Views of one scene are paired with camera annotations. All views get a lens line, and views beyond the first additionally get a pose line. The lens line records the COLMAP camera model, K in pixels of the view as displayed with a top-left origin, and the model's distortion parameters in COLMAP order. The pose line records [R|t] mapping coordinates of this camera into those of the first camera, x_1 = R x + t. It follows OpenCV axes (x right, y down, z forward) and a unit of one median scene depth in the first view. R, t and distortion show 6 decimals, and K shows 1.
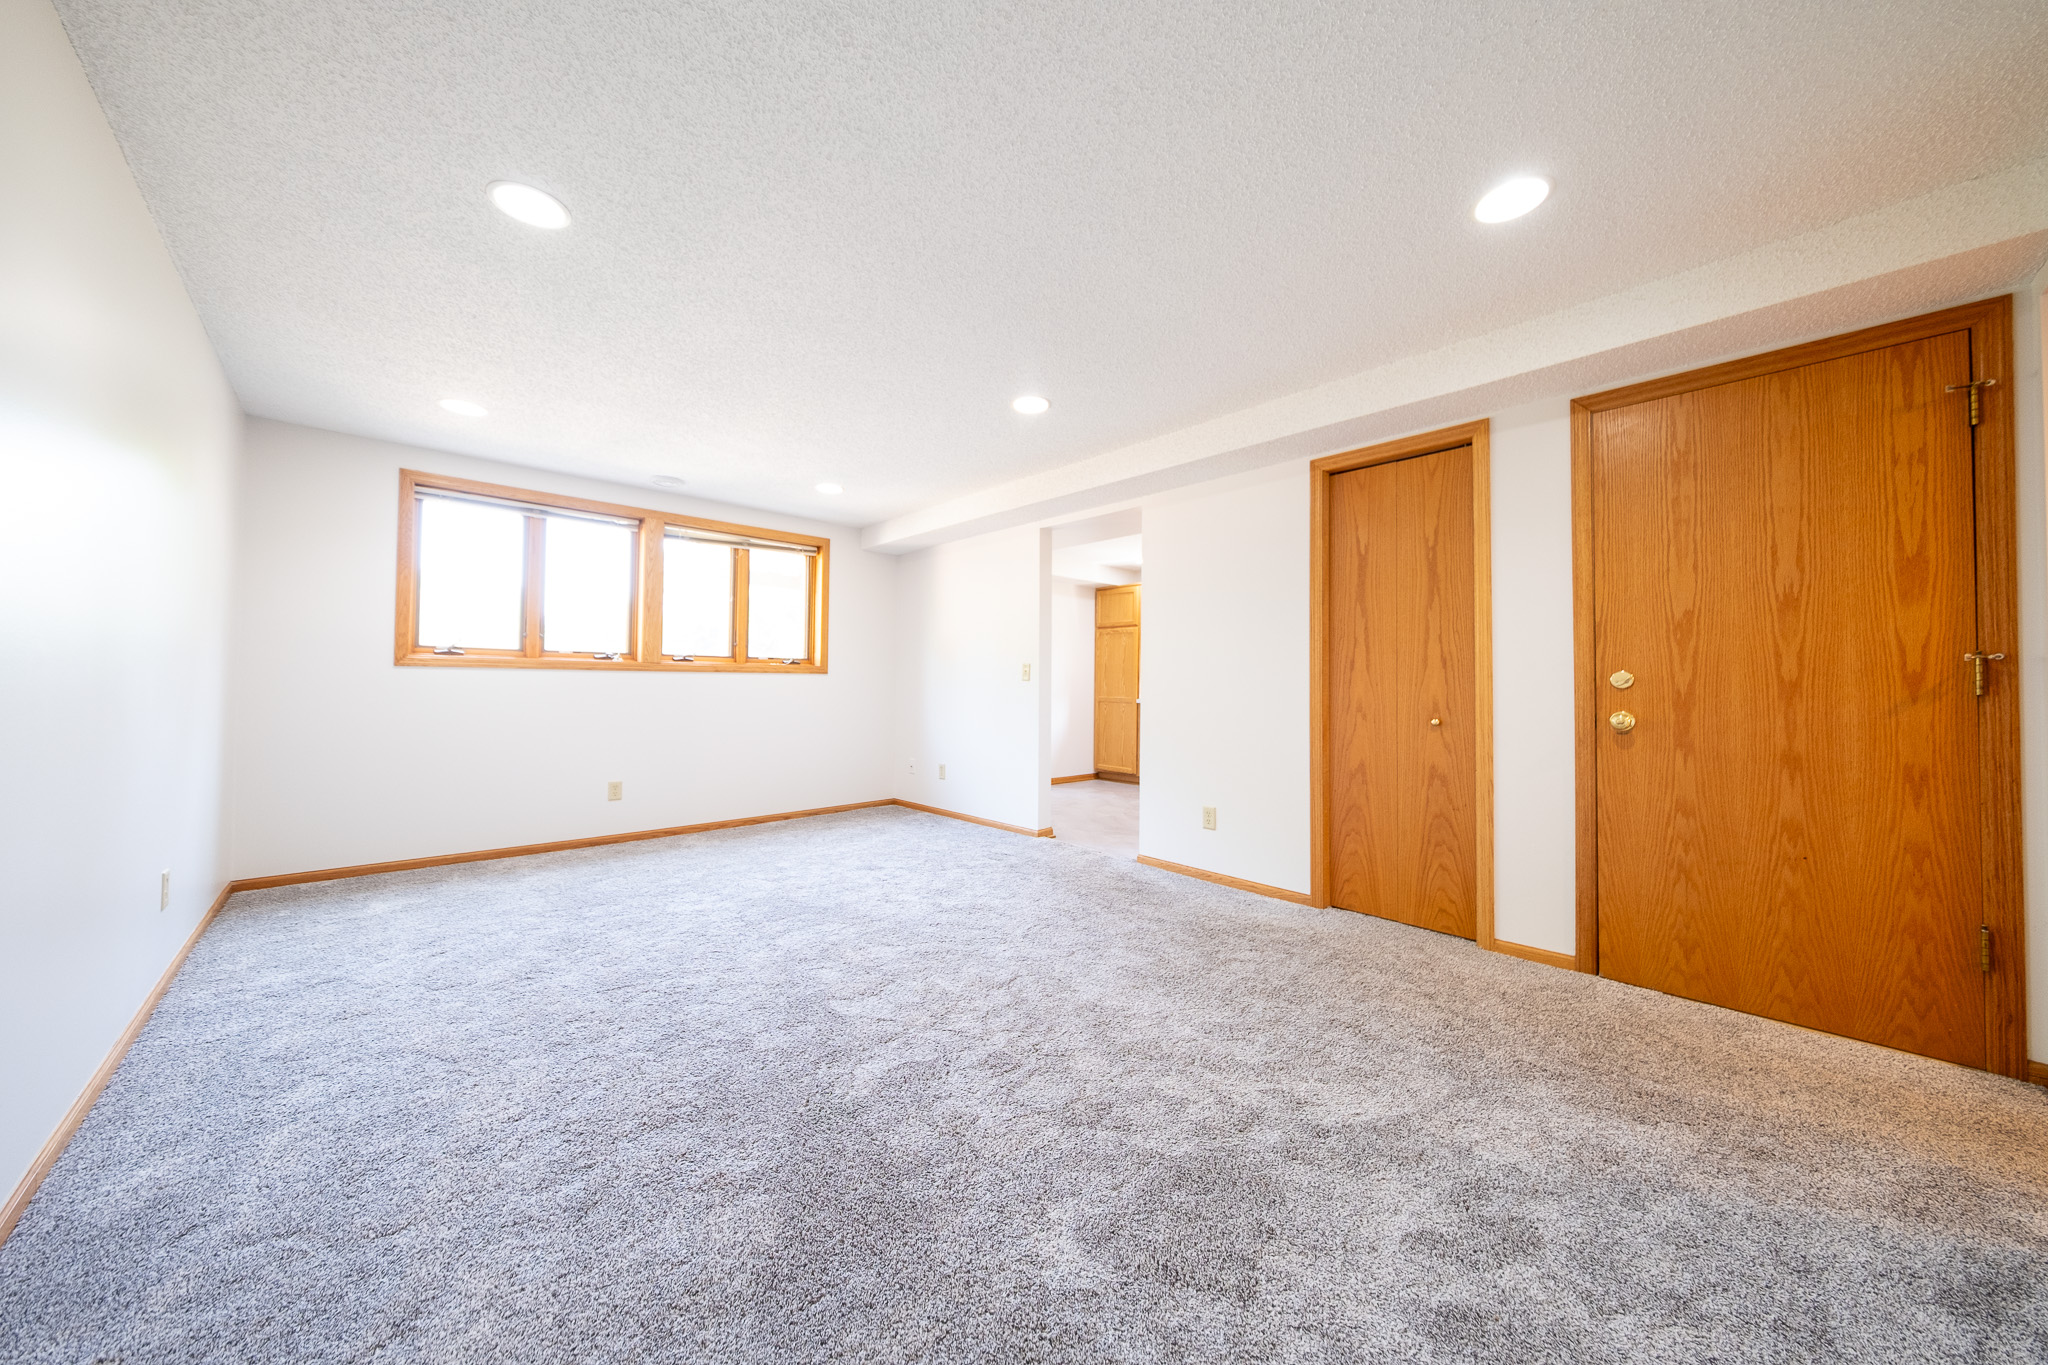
lens RADIAL K [[685.5, 0, 1020.2], [0, 685.5, 675.4], [0, 0, 1]] dist [0.020703, -0.008125]
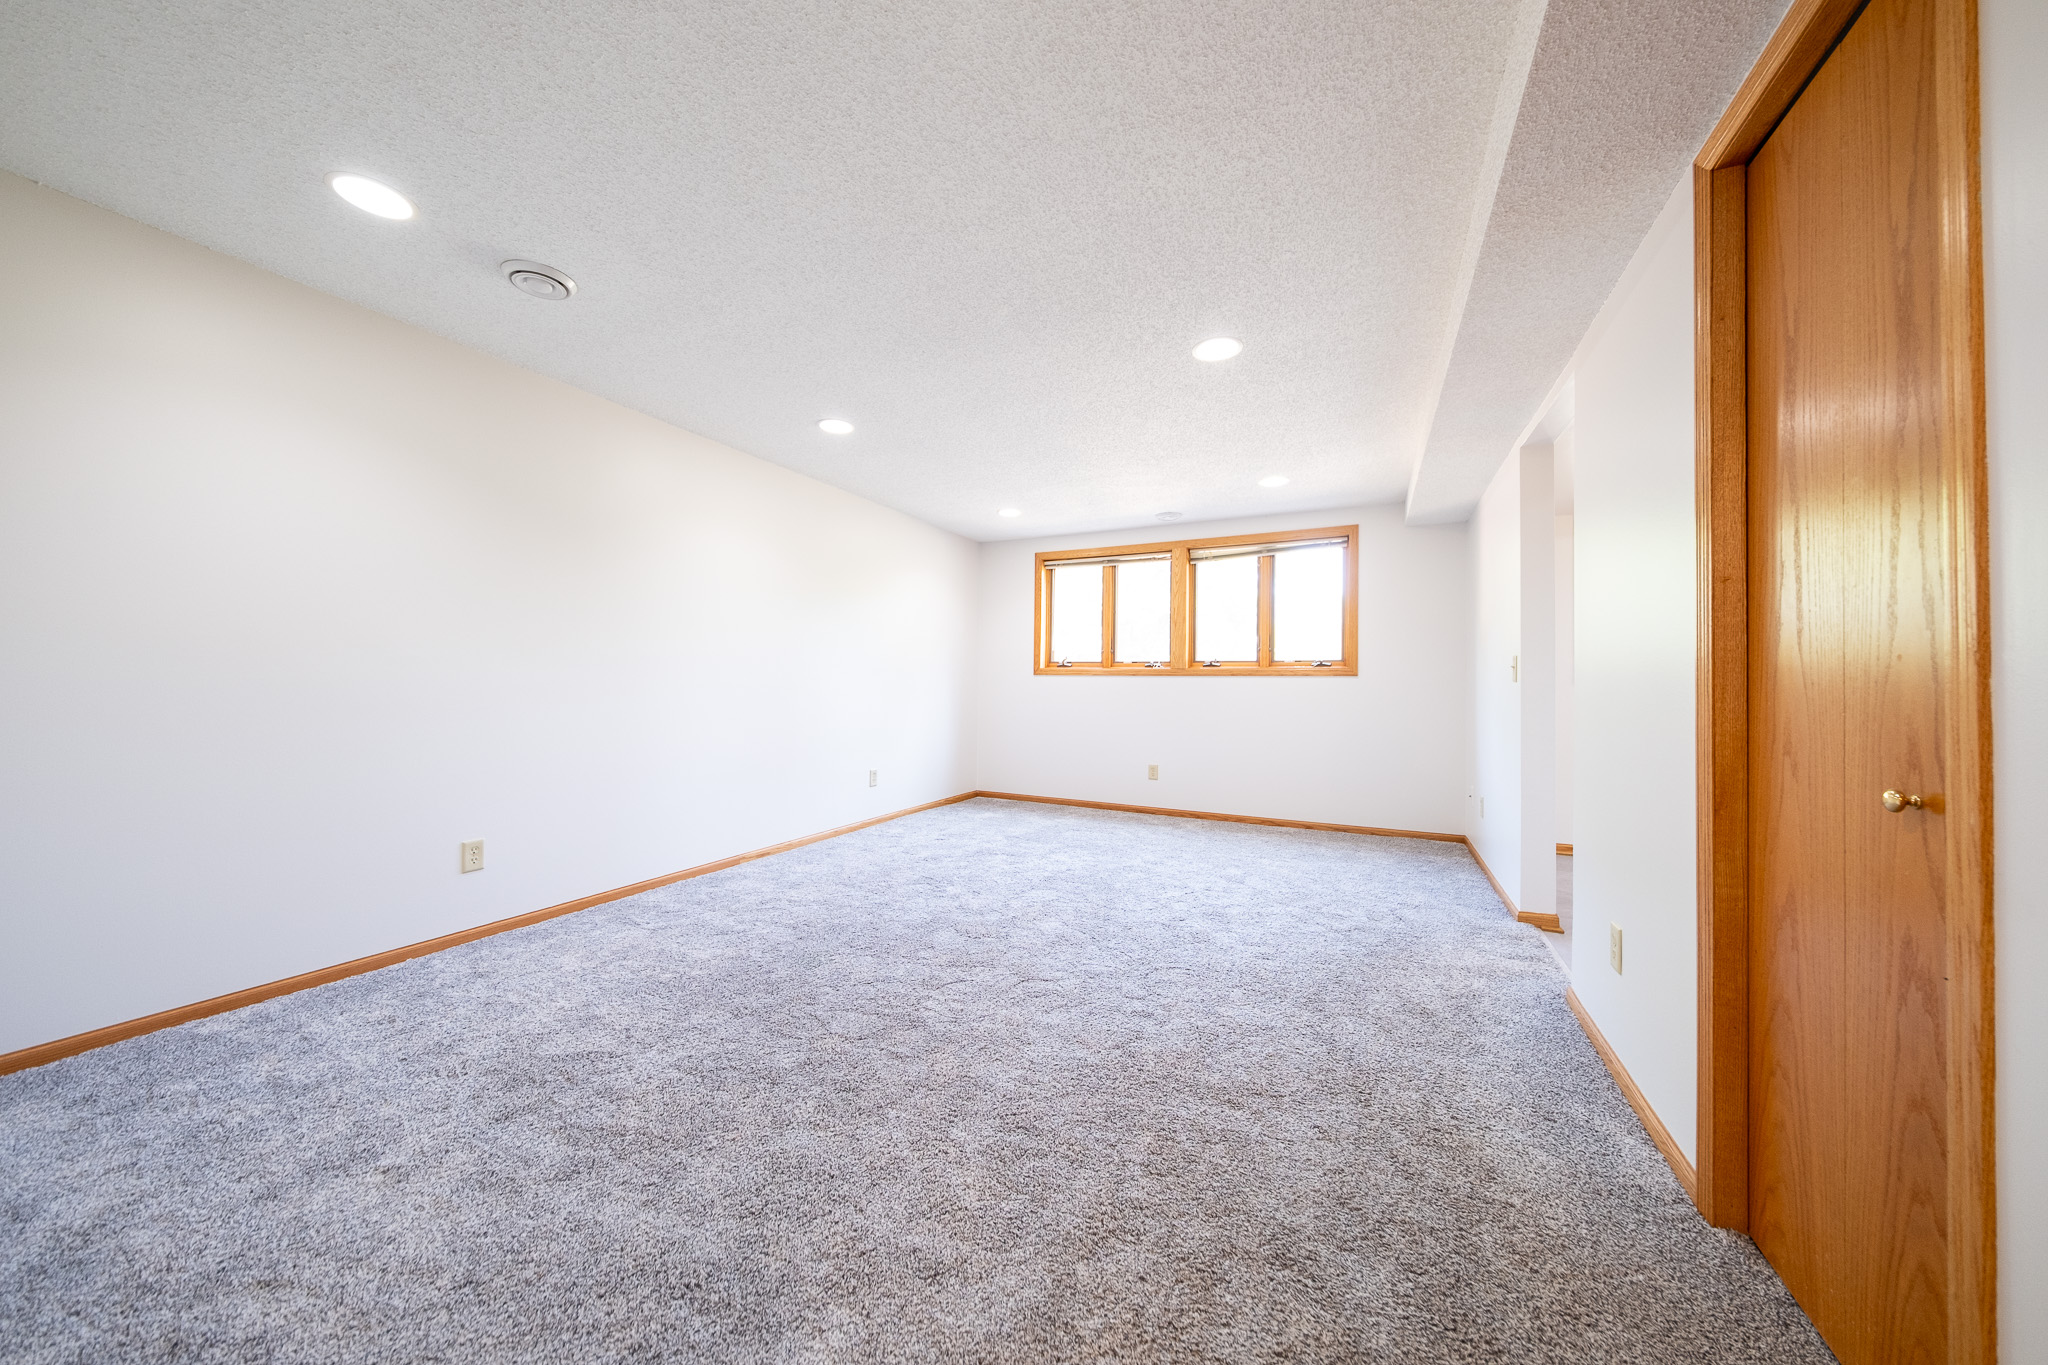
lens RADIAL K [[685.5, 0, 1020.2], [0, 685.5, 675.4], [0, 0, 1]] dist [0.020703, -0.008125]
pose [[0.338948, -0.020234, -0.940588, 0.495526], [0.008146, 0.999794, -0.018572, 0.012771], [0.940770, -0.001367, 0.339043, 0.344187]]
